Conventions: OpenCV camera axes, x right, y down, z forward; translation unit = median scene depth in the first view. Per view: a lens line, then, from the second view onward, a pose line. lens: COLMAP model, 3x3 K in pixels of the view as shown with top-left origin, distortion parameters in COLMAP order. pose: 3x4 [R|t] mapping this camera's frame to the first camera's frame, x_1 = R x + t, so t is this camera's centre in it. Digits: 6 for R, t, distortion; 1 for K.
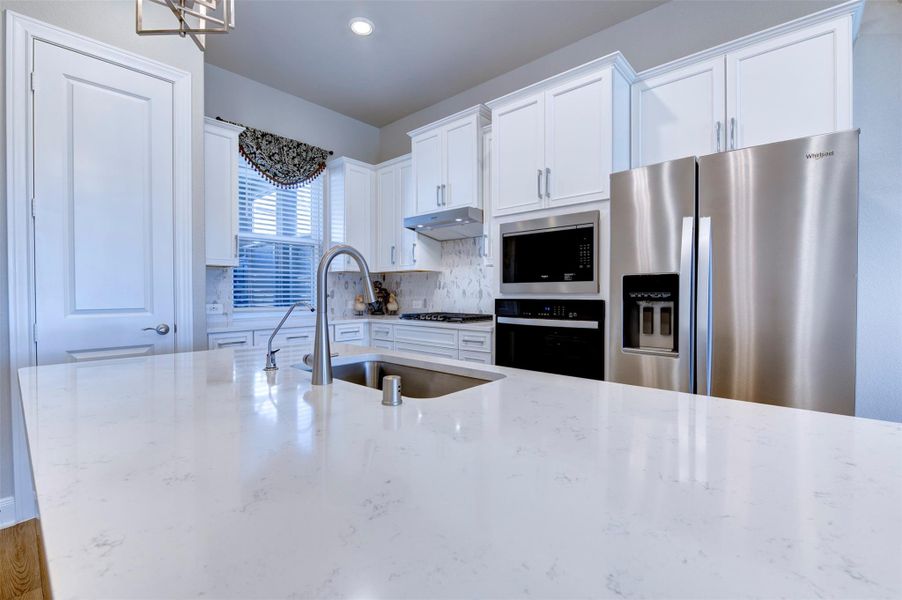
lens RADIAL K [[404.2, 0, 451.2], [0, 404.2, 299.0], [0, 0, 1]] dist [-0.005207, -0.000215]
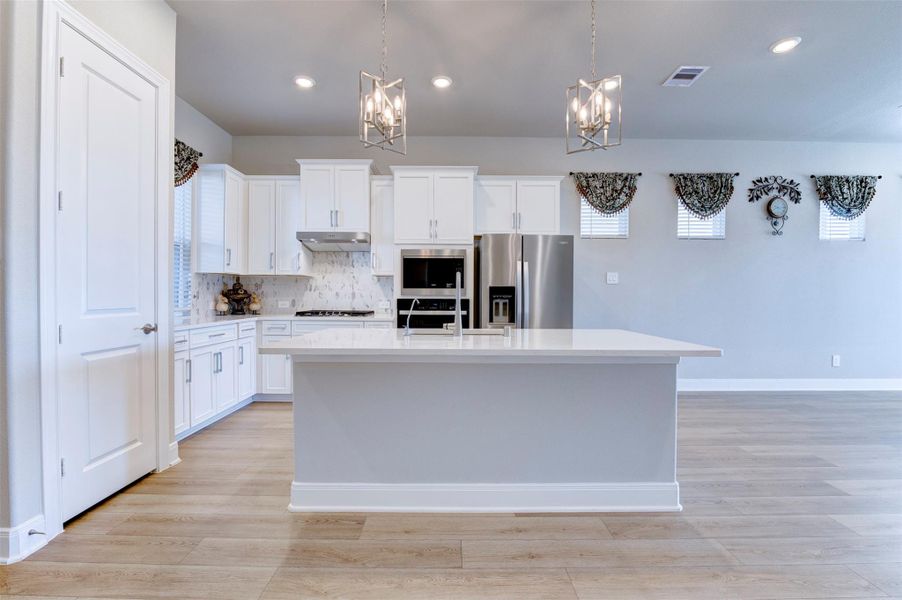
lens RADIAL K [[404.2, 0, 448.3], [0, 404.2, 297.7], [0, 0, 1]] dist [-0.005207, -0.000215]
pose [[0.735625, 0.000947, 0.677388, -0.585544], [0.004600, 0.999969, -0.006394, 0.004974], [-0.677373, 0.007820, 0.735598, -0.174412]]
